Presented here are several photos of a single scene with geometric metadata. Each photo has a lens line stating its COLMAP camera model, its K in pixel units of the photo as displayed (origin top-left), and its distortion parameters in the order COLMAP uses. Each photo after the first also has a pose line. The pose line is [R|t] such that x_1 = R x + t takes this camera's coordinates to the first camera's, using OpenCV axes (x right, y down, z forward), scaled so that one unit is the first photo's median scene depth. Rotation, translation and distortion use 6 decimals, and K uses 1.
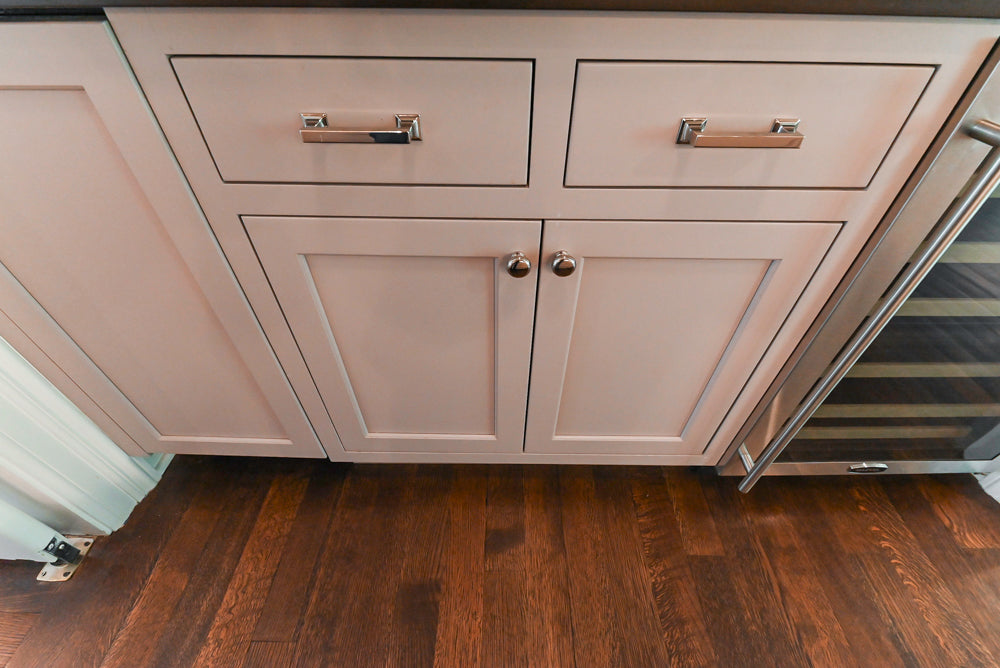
lens RADIAL K [[410.1, 0, 497.6], [0, 410.1, 327.5], [0, 0, 1]] dist [-0.003255, -0.005626]
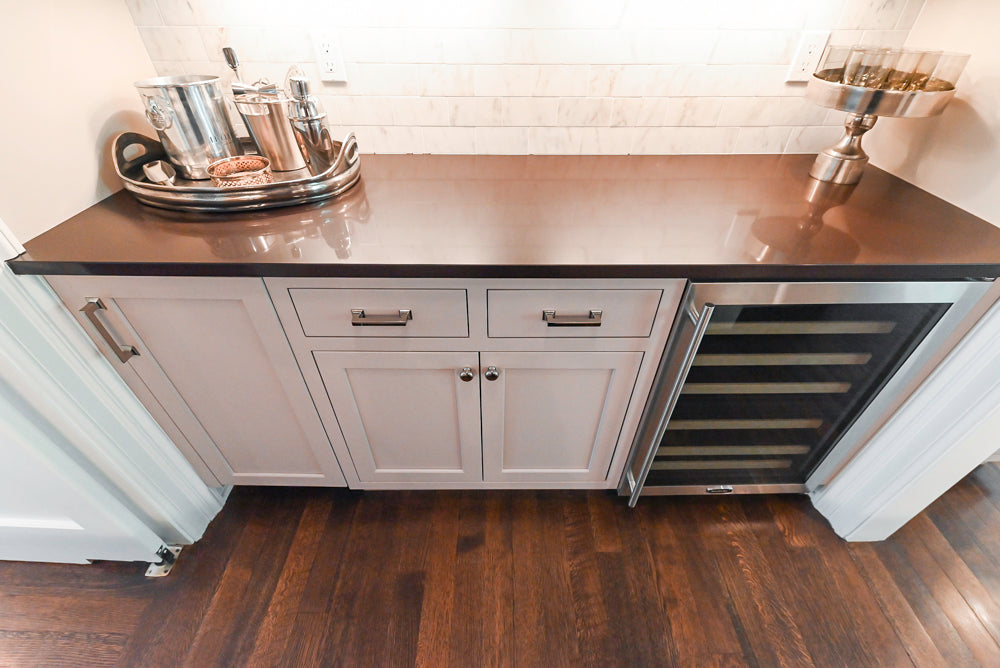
lens RADIAL K [[410.1, 0, 498.3], [0, 410.1, 327.0], [0, 0, 1]] dist [-0.003255, -0.005626]
pose [[0.999901, -0.007621, 0.011845, 0.107396], [0.008289, 0.998312, -0.057480, -0.163851], [-0.011387, 0.057573, 0.998276, -0.502707]]
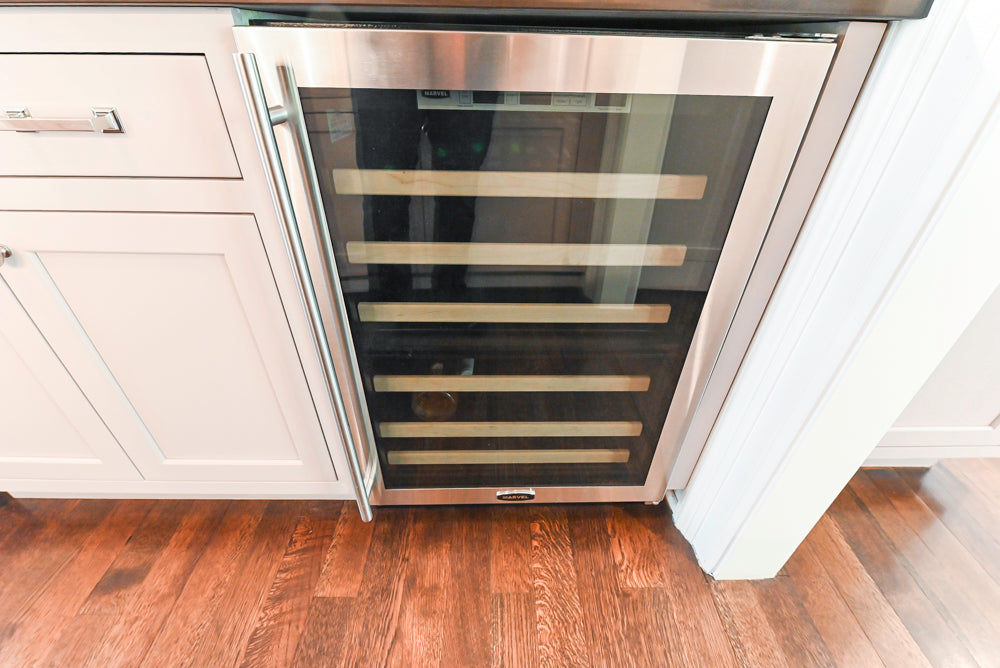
lens RADIAL K [[410.1, 0, 497.4], [0, 410.1, 330.3], [0, 0, 1]] dist [-0.003255, -0.005626]
pose [[0.999425, 0.002539, 0.033800, 0.858870], [0.002394, 0.989413, -0.145105, 0.107999], [-0.033811, 0.145103, 0.988839, 0.006157]]
